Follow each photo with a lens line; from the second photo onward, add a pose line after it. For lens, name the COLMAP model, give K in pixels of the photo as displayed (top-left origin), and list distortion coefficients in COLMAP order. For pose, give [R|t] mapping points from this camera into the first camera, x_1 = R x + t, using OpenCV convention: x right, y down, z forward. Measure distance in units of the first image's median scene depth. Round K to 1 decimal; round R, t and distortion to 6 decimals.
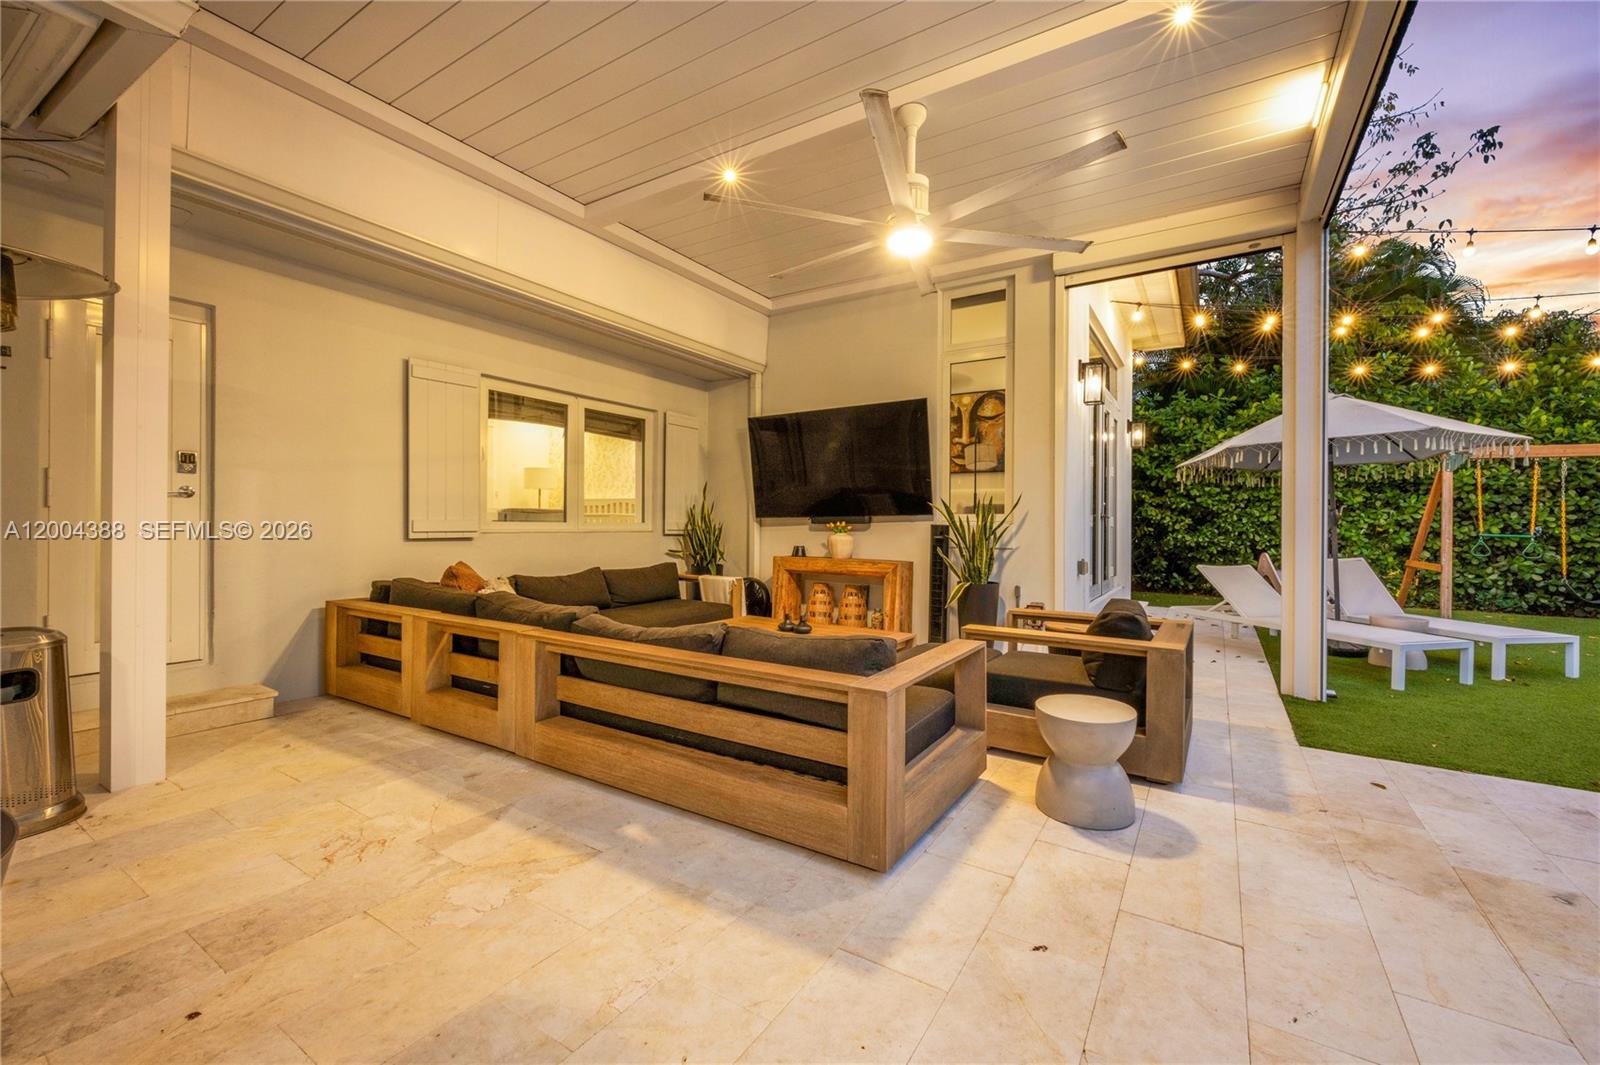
lens RADIAL K [[625.7, 0, 803.6], [0, 625.7, 531.1], [0, 0, 1]] dist [-0.003041, -0.000246]
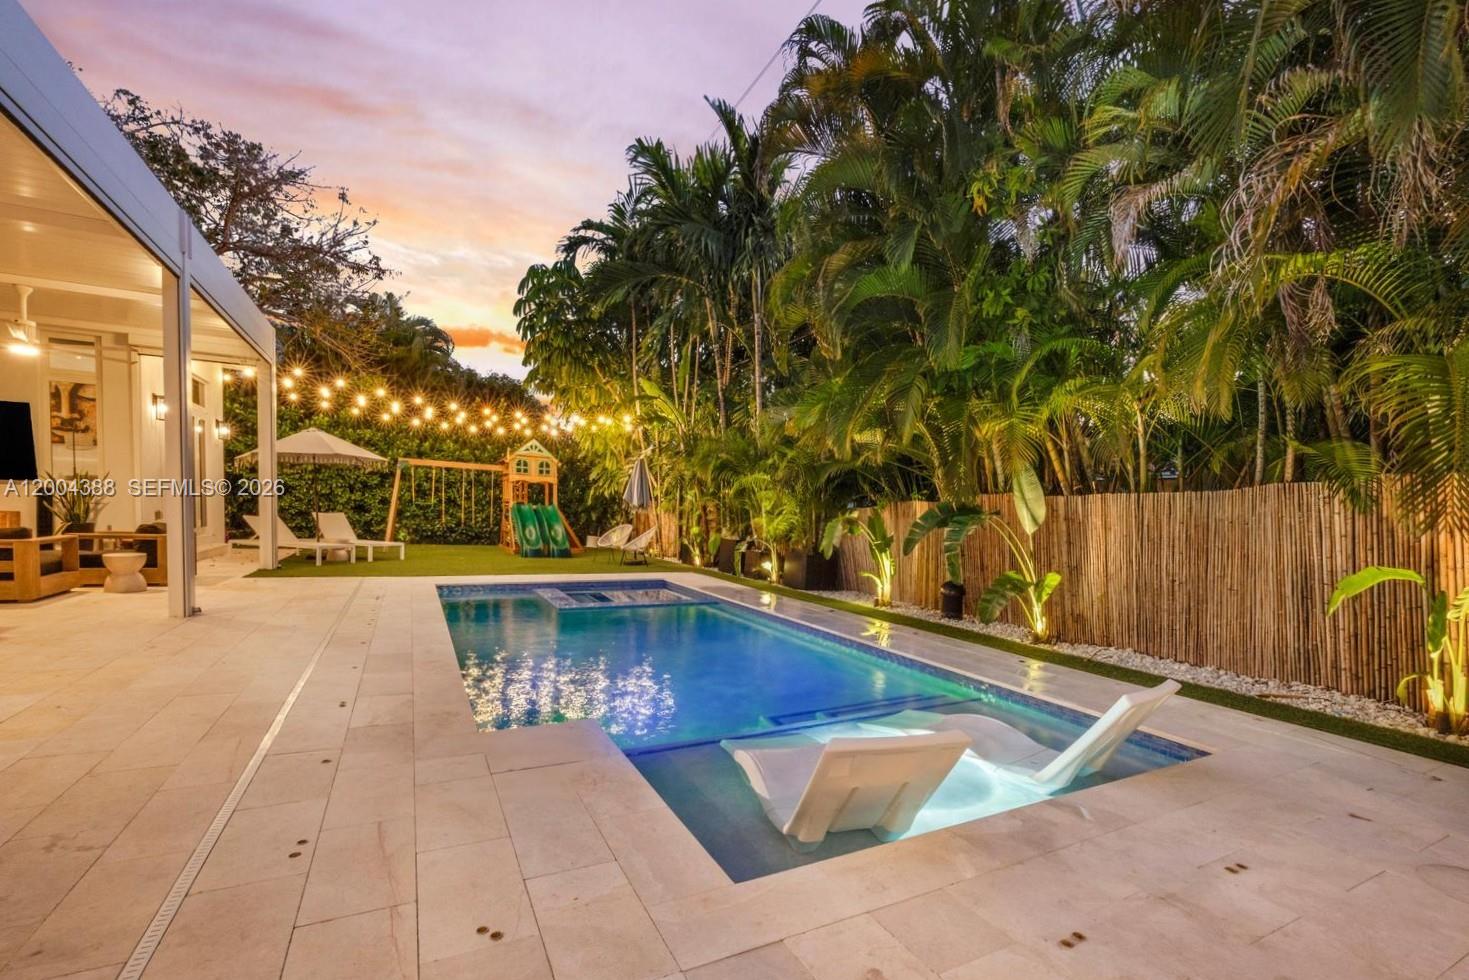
lens RADIAL K [[658.8, 0, 765.0], [0, 658.8, 546.1], [0, 0, 1]] dist [-0.031499, -0.001528]
pose [[0.464435, -0.032252, 0.885020, -0.323948], [-0.024282, 0.998497, 0.049130, 0.015996], [-0.885274, -0.044308, 0.462954, -1.248870]]
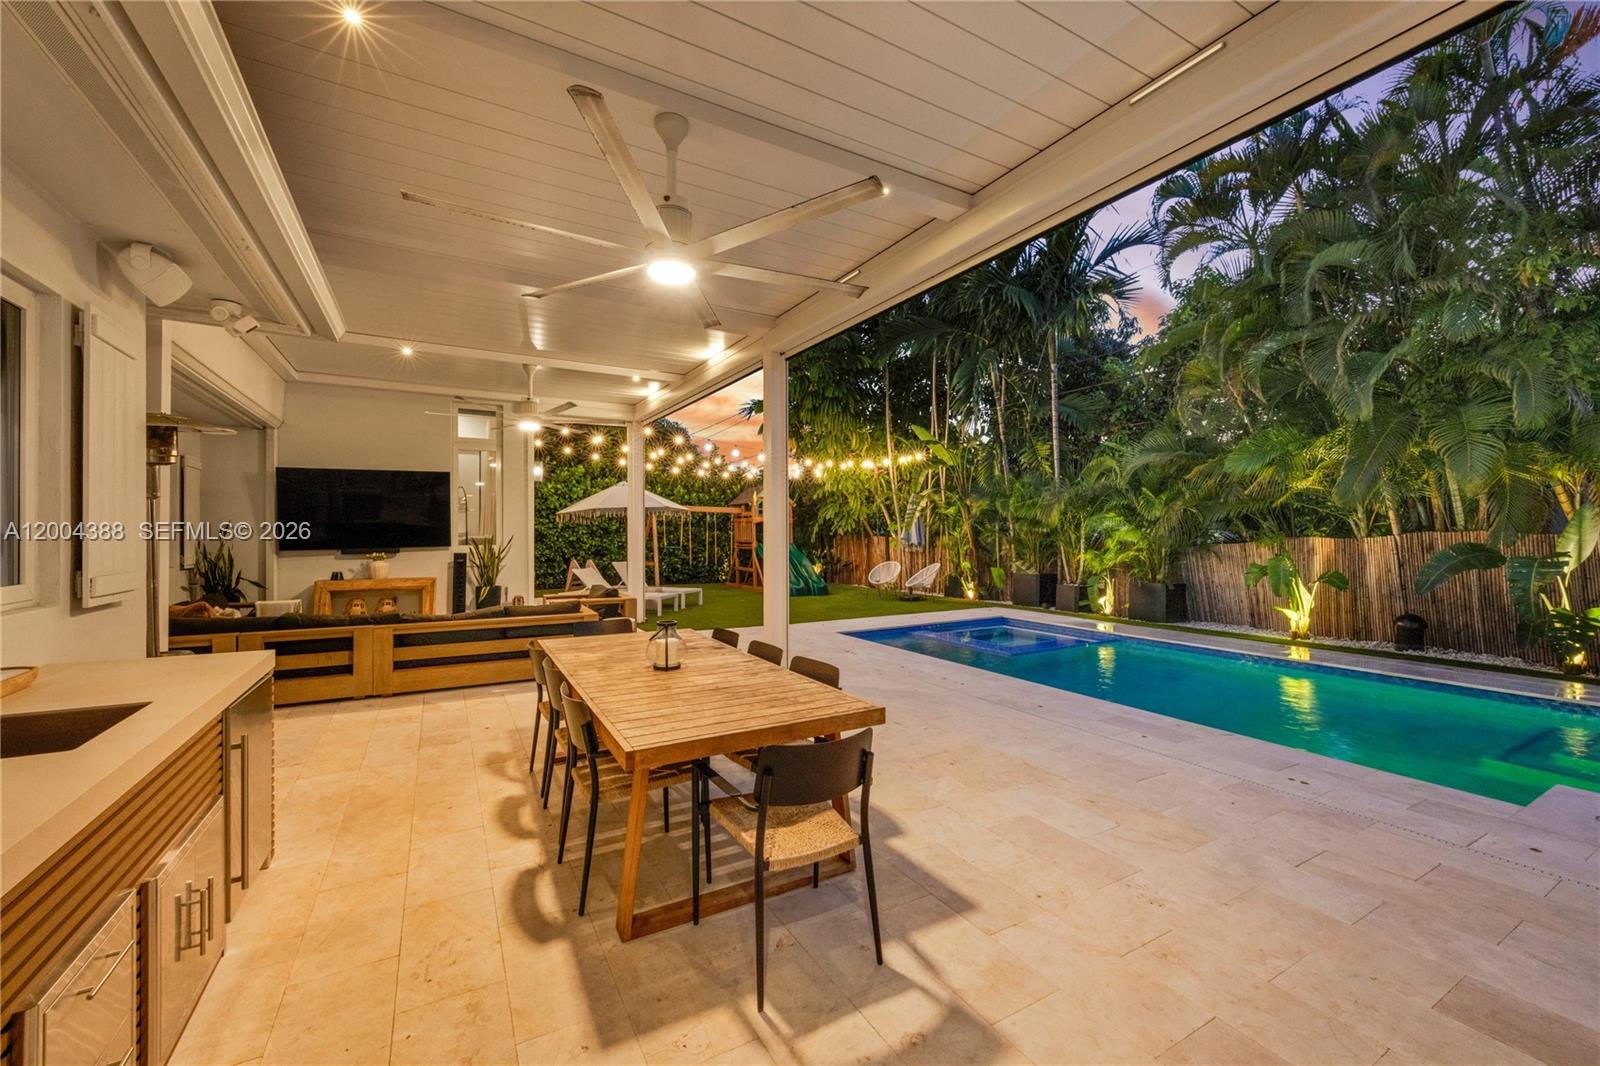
lens RADIAL K [[625.7, 0, 790.3], [0, 625.7, 527.3], [0, 0, 1]] dist [-0.003041, -0.000246]
pose [[0.465255, 0.002923, 0.885172, -0.753609], [0.012994, 0.999864, -0.010132, -0.045623], [-0.885081, 0.016215, 0.465154, -0.459667]]
